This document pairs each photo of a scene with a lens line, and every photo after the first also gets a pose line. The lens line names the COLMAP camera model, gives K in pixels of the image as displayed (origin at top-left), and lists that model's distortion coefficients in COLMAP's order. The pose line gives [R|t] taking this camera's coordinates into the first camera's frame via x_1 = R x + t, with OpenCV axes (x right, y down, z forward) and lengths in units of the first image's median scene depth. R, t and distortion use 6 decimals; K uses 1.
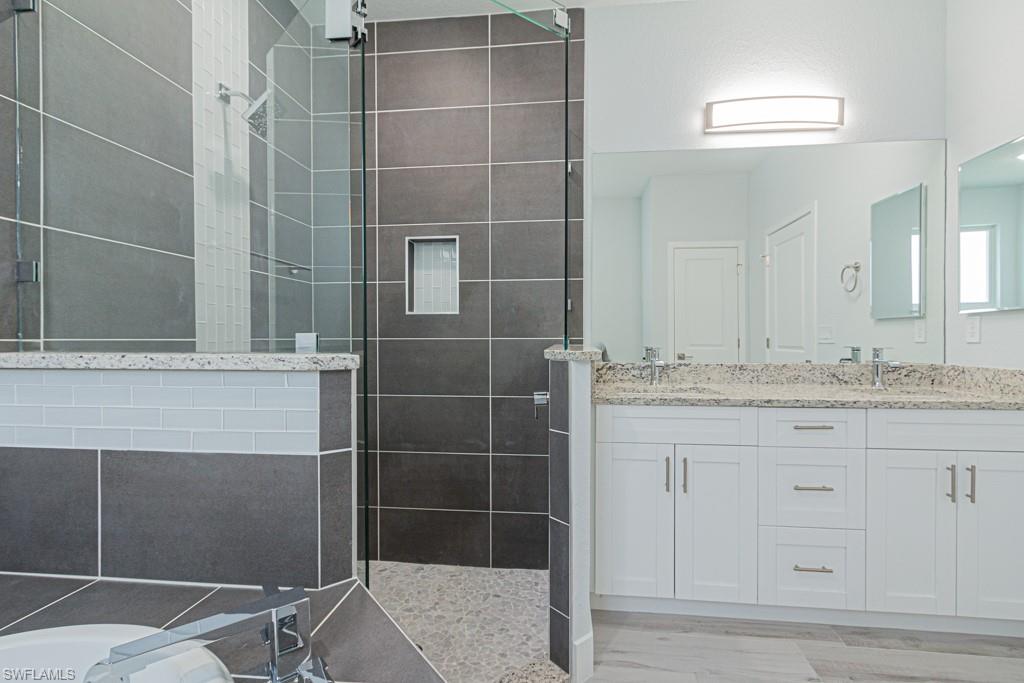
lens RADIAL K [[476.3, 0, 512.6], [0, 476.3, 343.8], [0, 0, 1]] dist [0.003081, -0.000073]
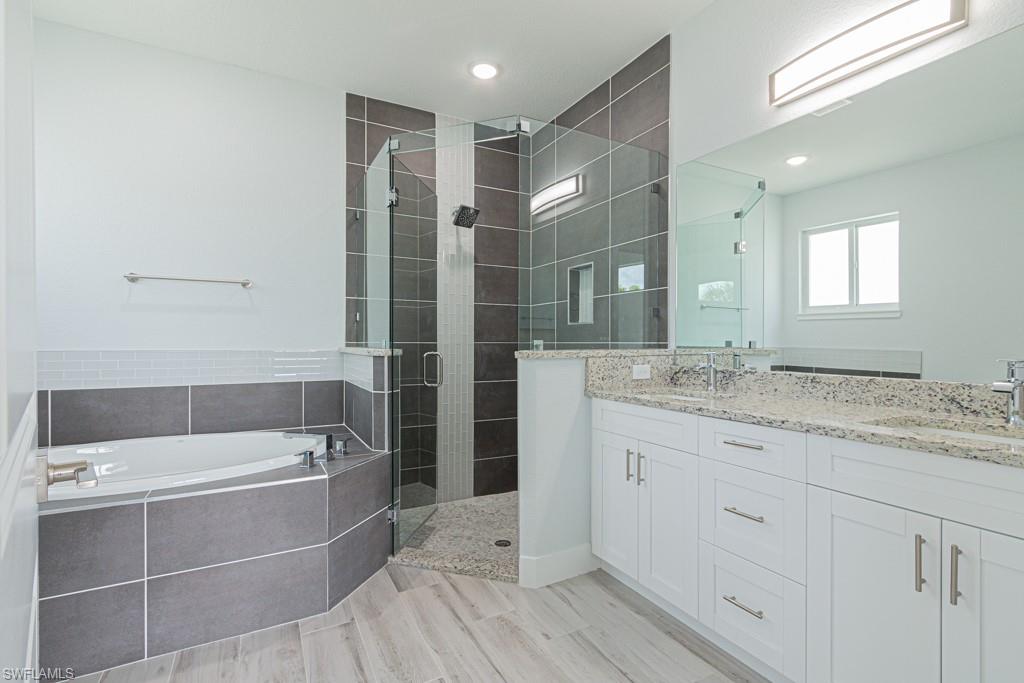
lens RADIAL K [[461.9, 0, 494.8], [0, 461.9, 346.4], [0, 0, 1]] dist [0.004405, -0.000570]
pose [[0.552373, 0.010068, -0.833536, 0.989961], [-0.012773, 0.999912, 0.003613, -0.002592], [0.833499, 0.008651, 0.552453, 0.132354]]
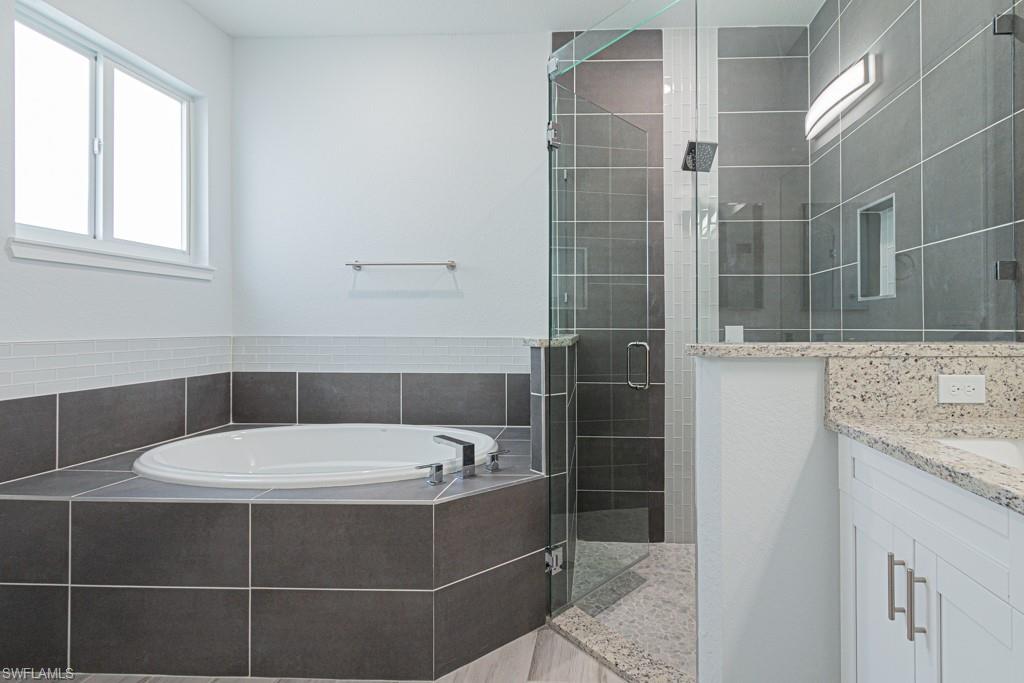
lens RADIAL K [[495.2, 0, 582.9], [0, 495.2, 323.7], [0, 0, 1]] dist [0.002541, -0.000047]
pose [[0.085004, -0.006288, -0.996361, 0.800406], [-0.014658, 0.999864, -0.007561, -0.009466], [0.996273, 0.015247, 0.084901, 0.570239]]
